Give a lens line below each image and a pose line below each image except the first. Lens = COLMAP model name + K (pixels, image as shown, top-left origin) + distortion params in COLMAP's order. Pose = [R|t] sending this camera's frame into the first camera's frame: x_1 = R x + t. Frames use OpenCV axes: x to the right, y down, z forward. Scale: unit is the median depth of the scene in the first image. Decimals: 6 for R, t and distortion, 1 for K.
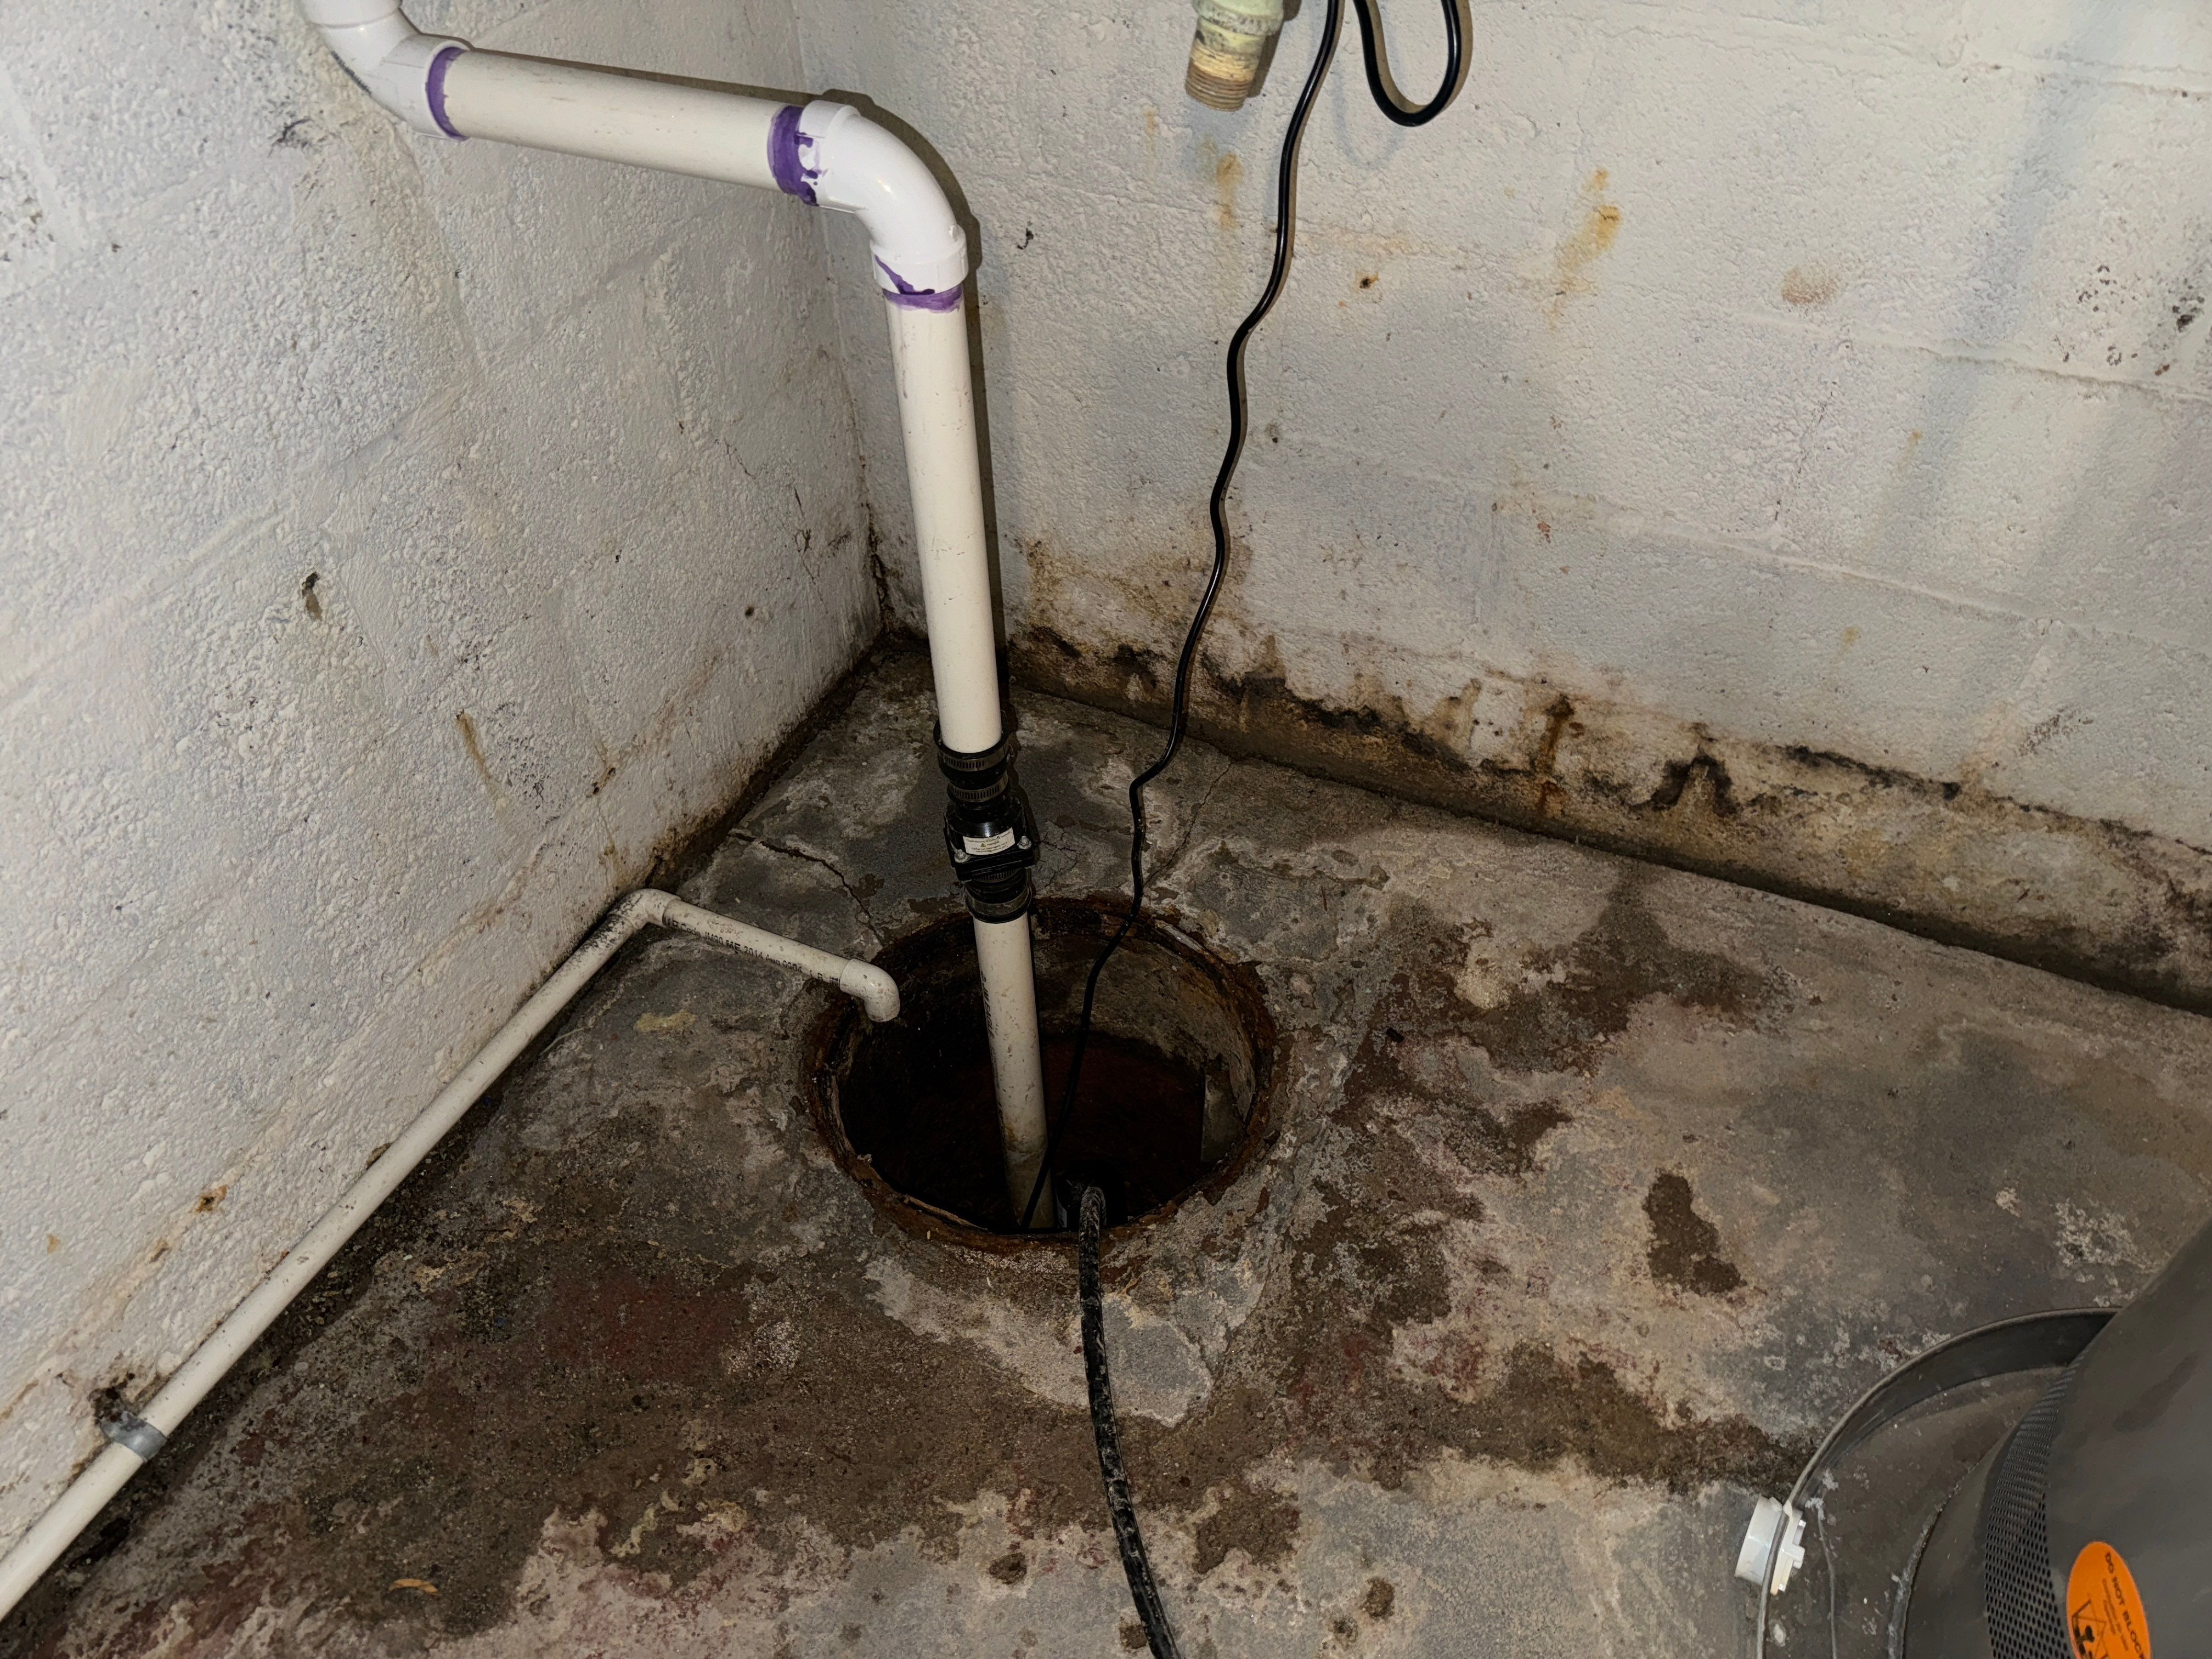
lens RADIAL K [[1557.1, 0, 1104.7], [0, 1557.1, 831.3], [0, 0, 1]] dist [-0.000396, -0.005584]
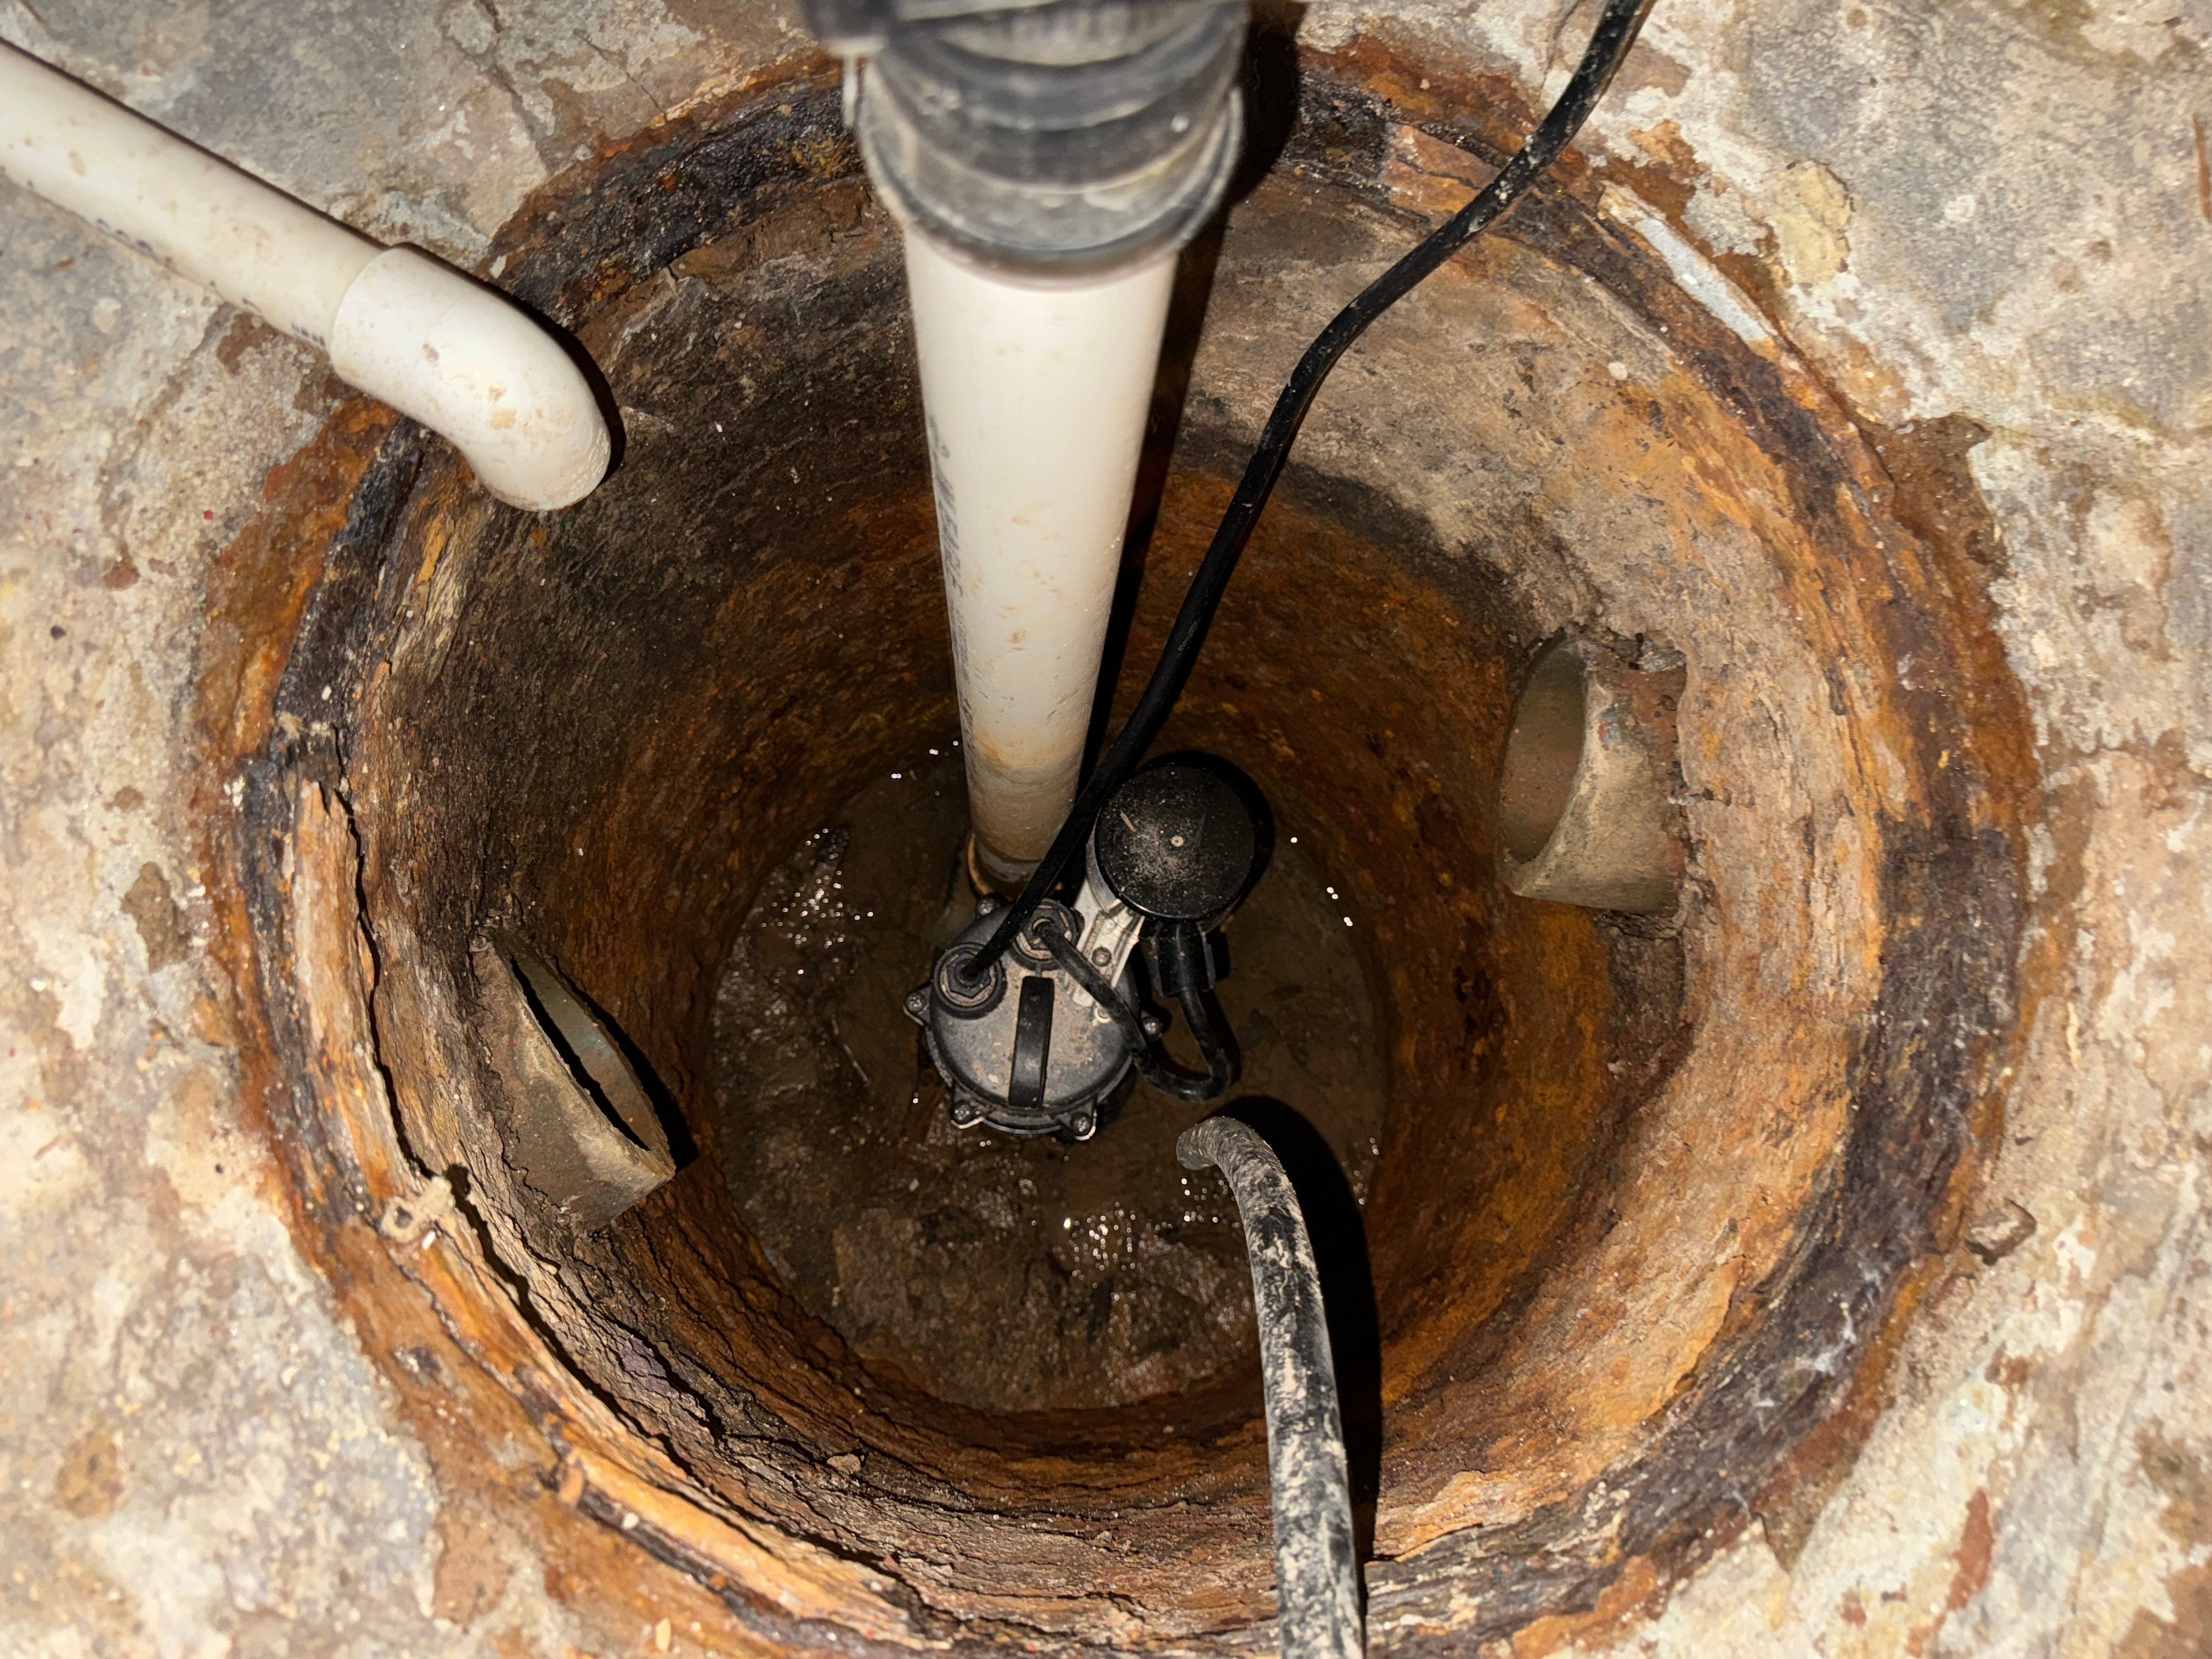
lens RADIAL K [[1557.1, 0, 1104.9], [0, 1557.1, 822.7], [0, 0, 1]] dist [-0.000396, -0.005584]
pose [[0.992903, 0.089419, 0.078409, -0.065634], [-0.118129, 0.817792, 0.563260, 0.007589], [-0.013756, -0.568525, 0.822551, 0.763827]]
